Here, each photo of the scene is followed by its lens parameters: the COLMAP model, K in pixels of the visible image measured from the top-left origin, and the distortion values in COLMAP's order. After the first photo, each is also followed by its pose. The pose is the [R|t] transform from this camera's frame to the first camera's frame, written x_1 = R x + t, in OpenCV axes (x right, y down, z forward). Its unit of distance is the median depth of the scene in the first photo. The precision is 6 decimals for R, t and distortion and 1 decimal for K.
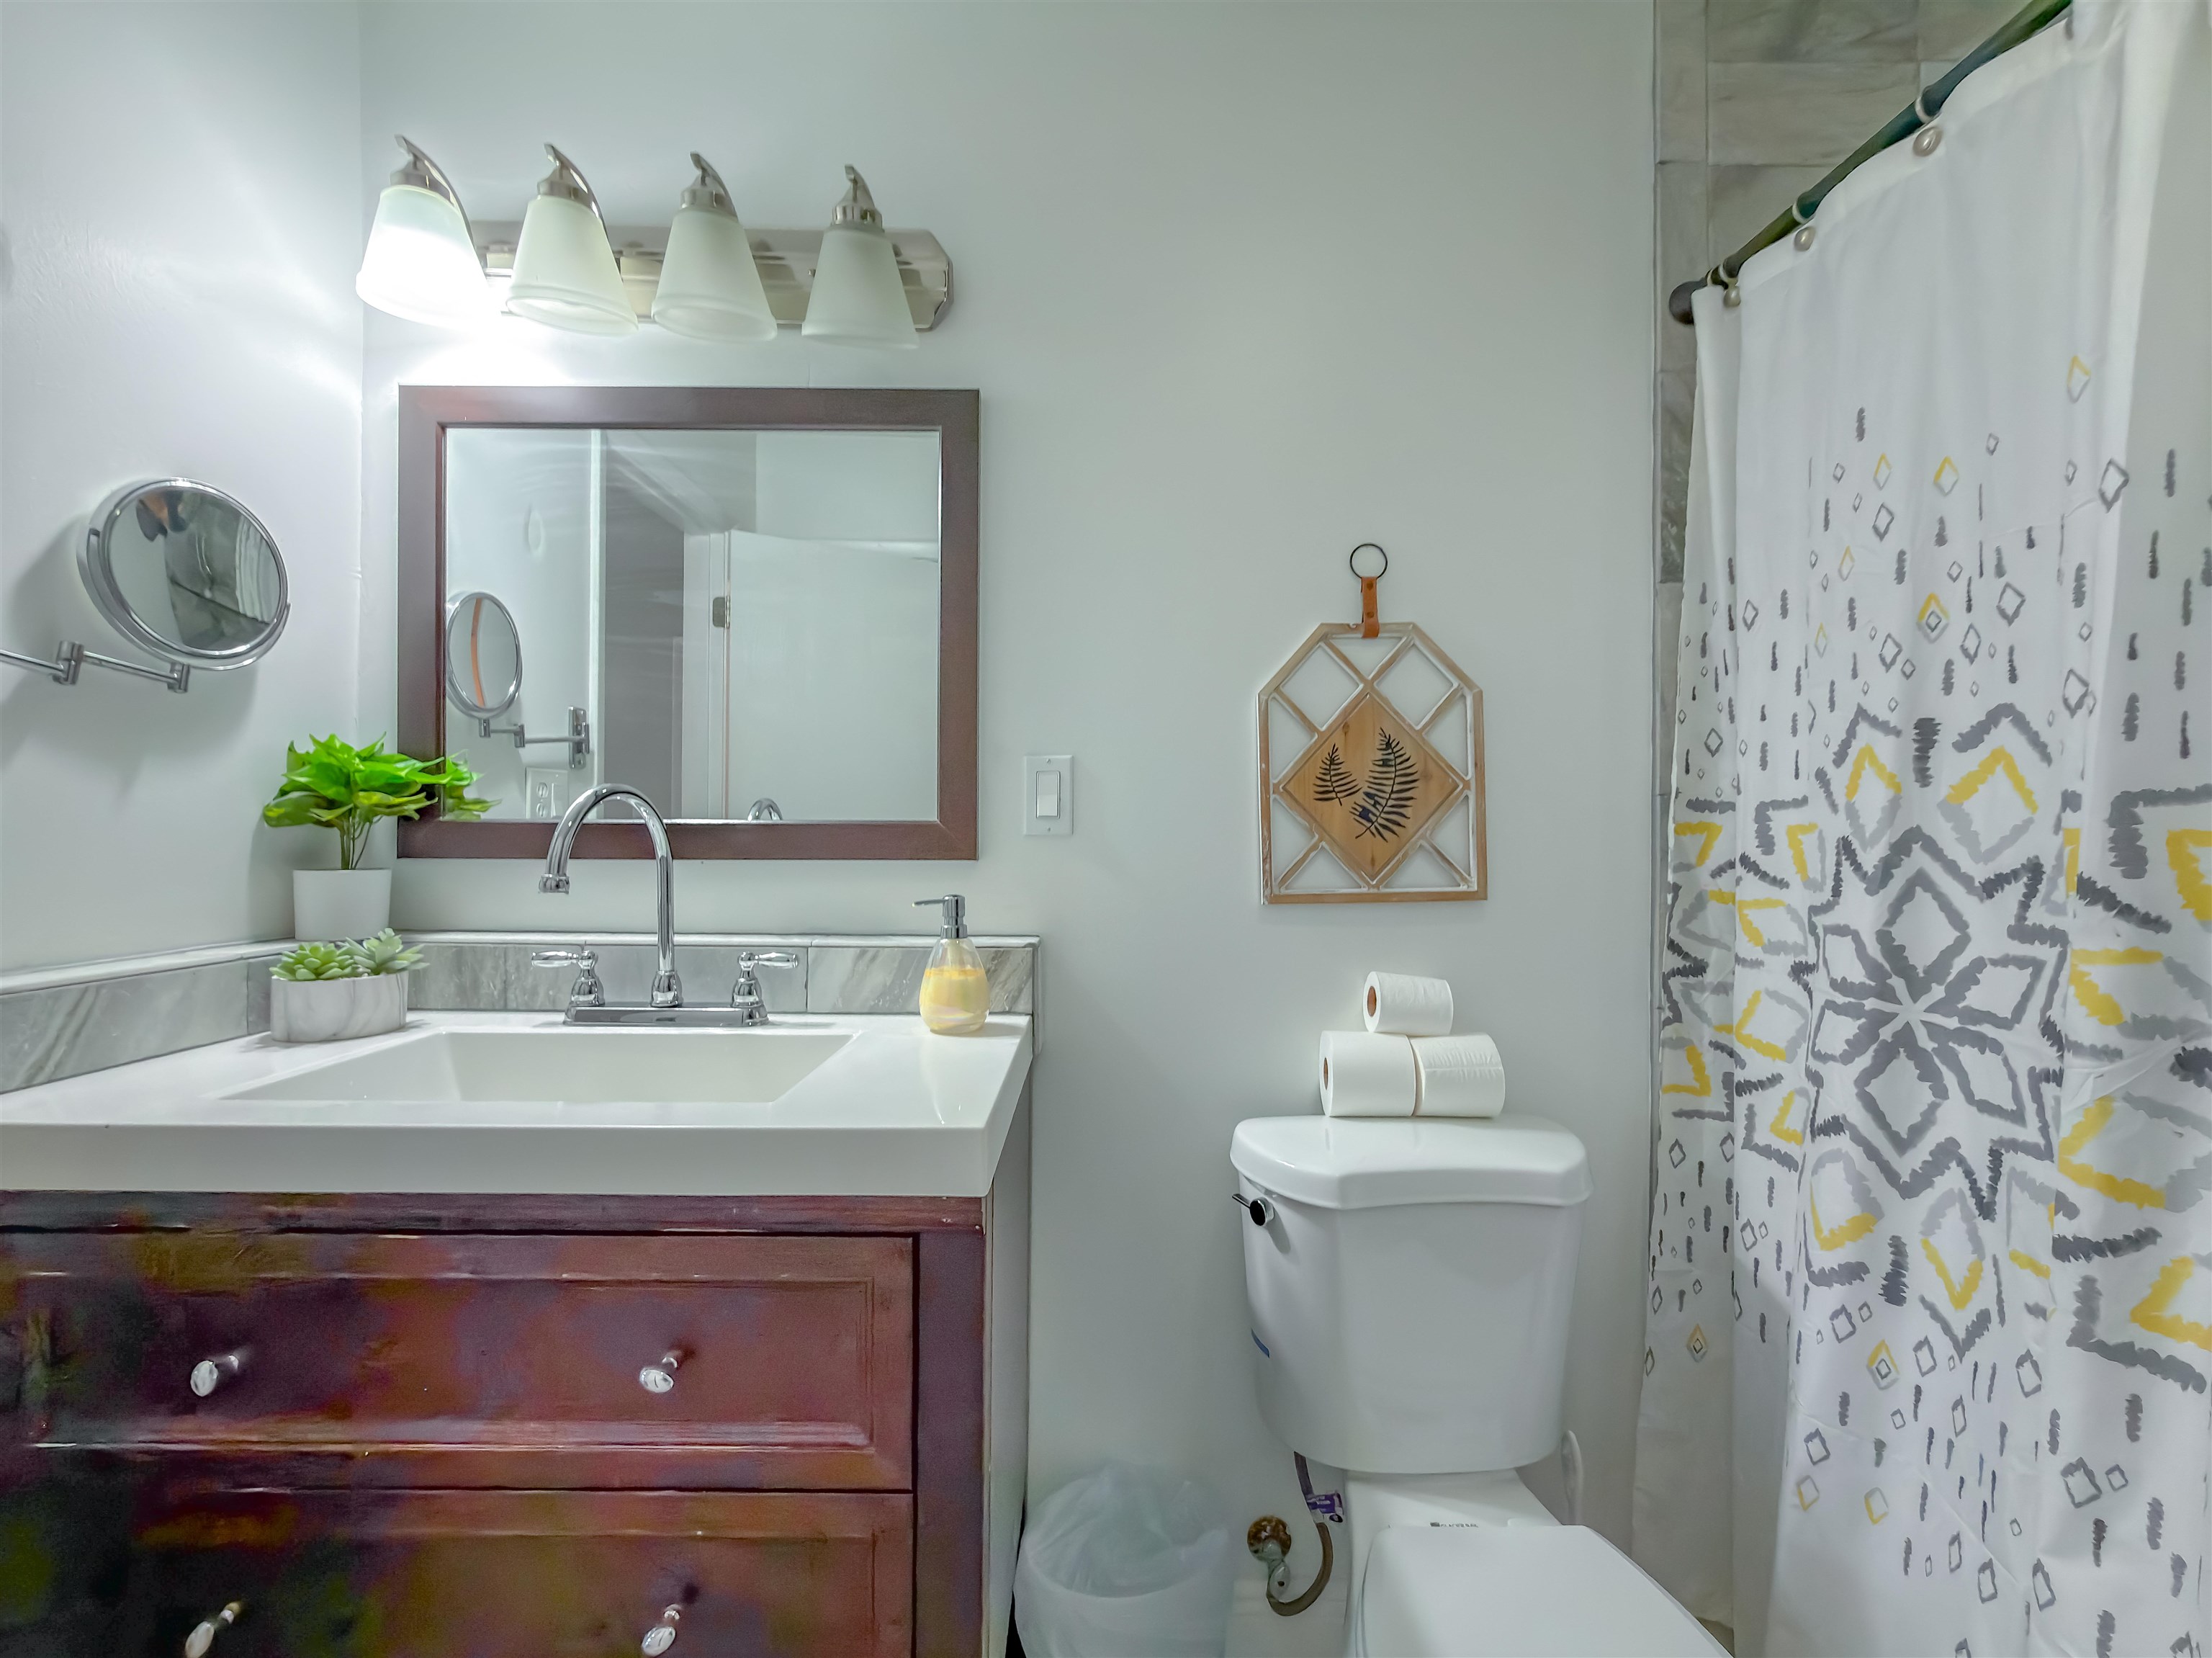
lens RADIAL K [[899.6, 0, 1106.0], [0, 899.6, 829.0], [0, 0, 1]] dist [-0.001293, 0.000304]
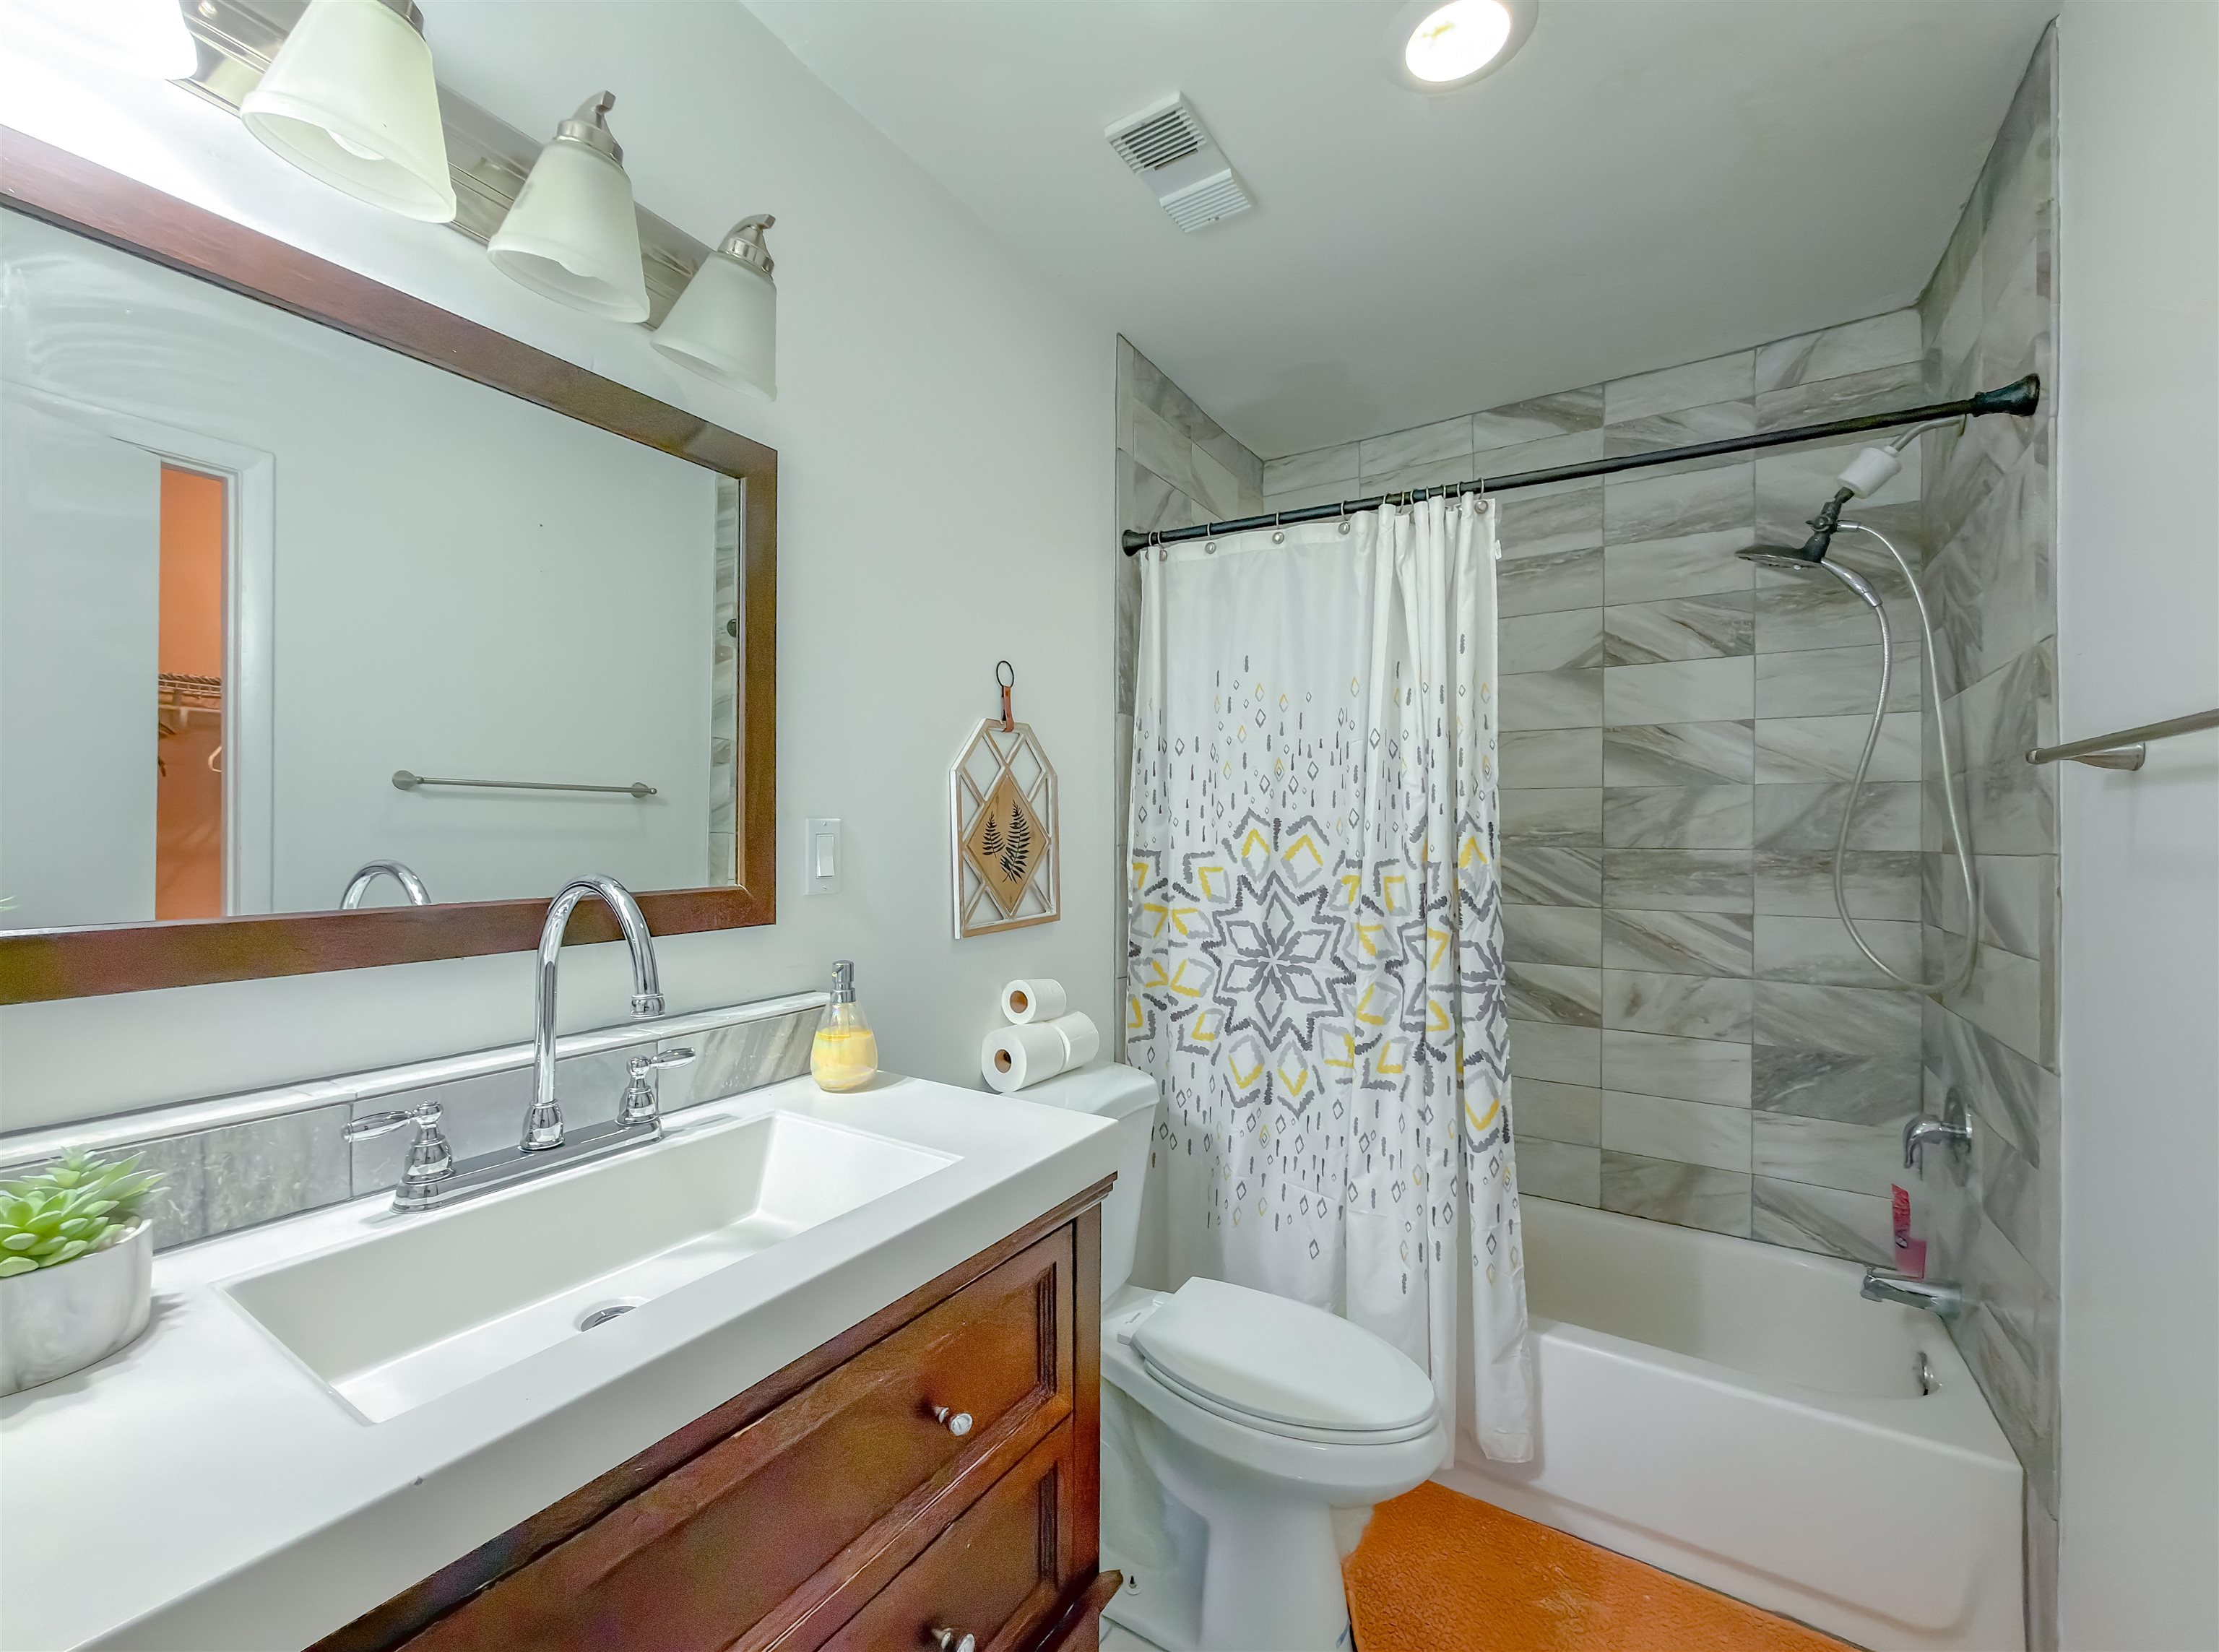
lens RADIAL K [[918.2, 0, 1109.5], [0, 918.2, 826.0], [0, 0, 1]] dist [0.000052, 0.000092]
pose [[0.540354, 0.002190, 0.841435, -1.026596], [-0.008514, 0.999960, 0.002865, -0.102891], [-0.841395, -0.008712, 0.540350, 0.172337]]
